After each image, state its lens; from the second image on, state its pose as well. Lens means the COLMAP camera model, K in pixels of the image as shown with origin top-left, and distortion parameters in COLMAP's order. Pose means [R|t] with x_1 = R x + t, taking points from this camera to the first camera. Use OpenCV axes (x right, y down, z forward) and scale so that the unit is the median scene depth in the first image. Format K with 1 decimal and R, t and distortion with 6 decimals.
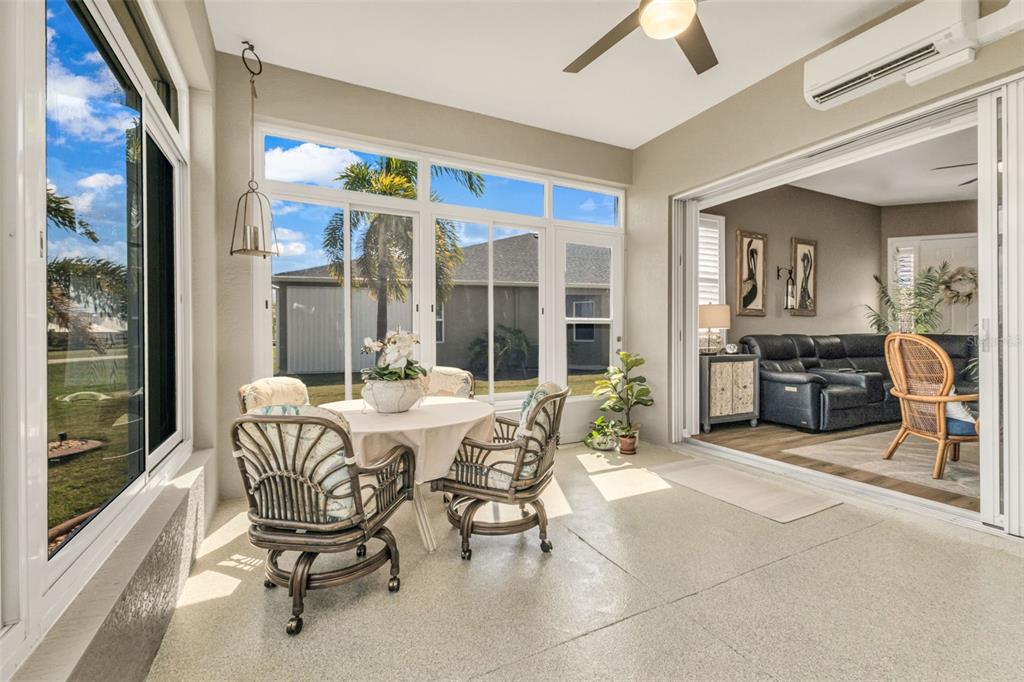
lens RADIAL K [[448.2, 0, 513.1], [0, 448.2, 336.2], [0, 0, 1]] dist [0.003538, -0.000729]
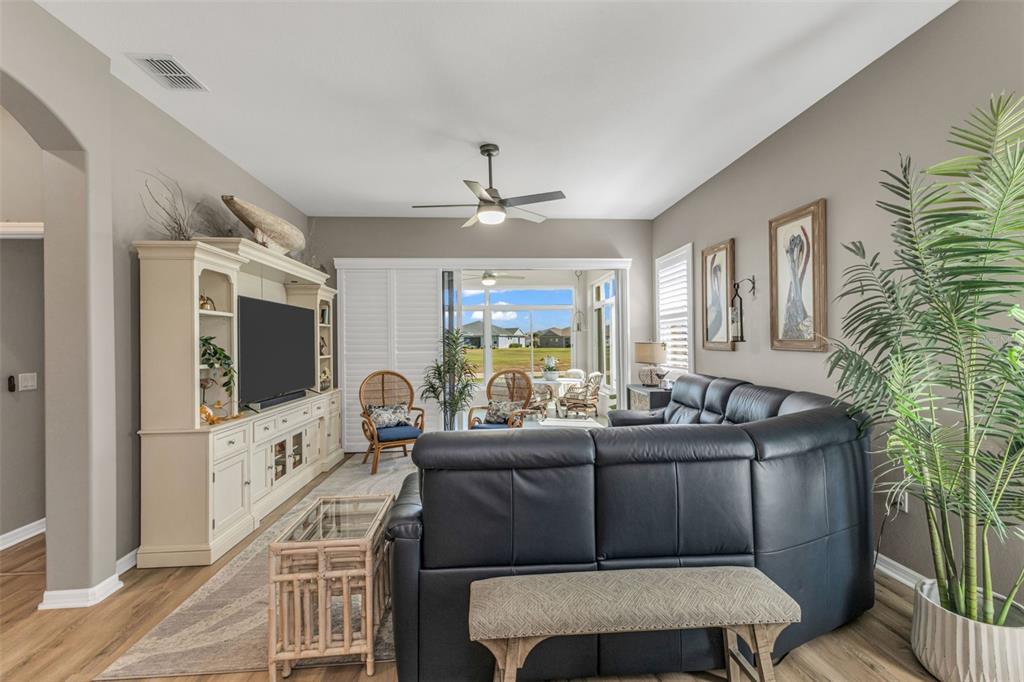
lens RADIAL K [[448.2, 0, 521.8], [0, 448.2, 339.2], [0, 0, 1]] dist [0.003538, -0.000729]
pose [[-0.361316, 0.003077, -0.932438, 1.381584], [0.007964, 0.999968, 0.000214, -0.067581], [0.932409, -0.007349, -0.361329, 0.956718]]
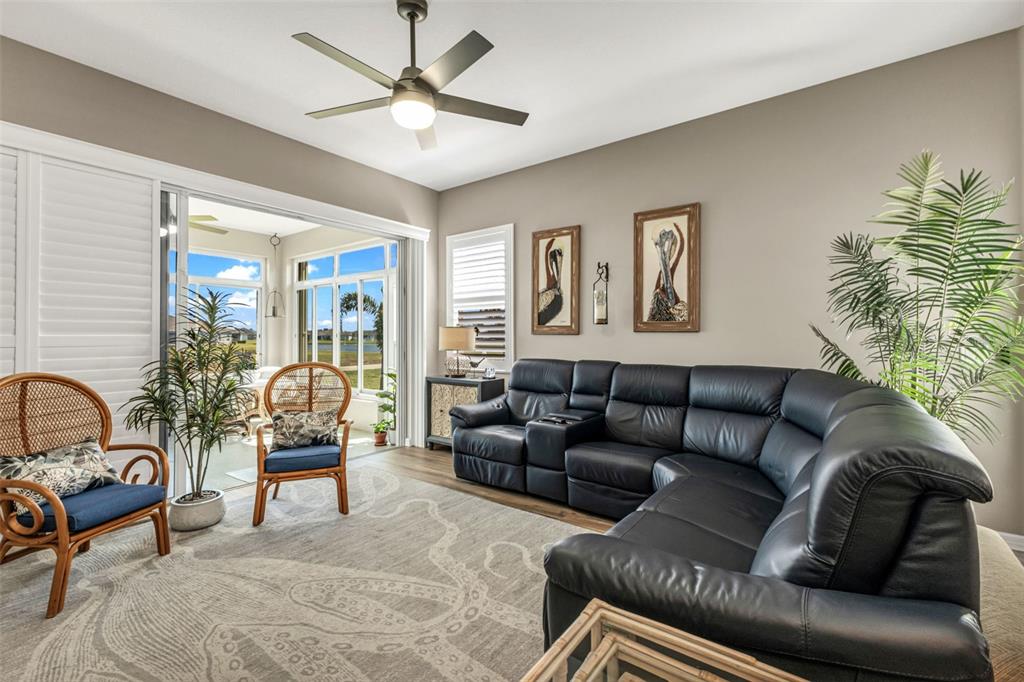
lens RADIAL K [[448.2, 0, 517.2], [0, 448.2, 331.5], [0, 0, 1]] dist [0.003538, -0.000729]
pose [[0.450740, -0.007510, -0.892624, 1.199698], [-0.004025, 0.999937, -0.010445, -0.041608], [0.892646, 0.008300, 0.450682, 0.579608]]
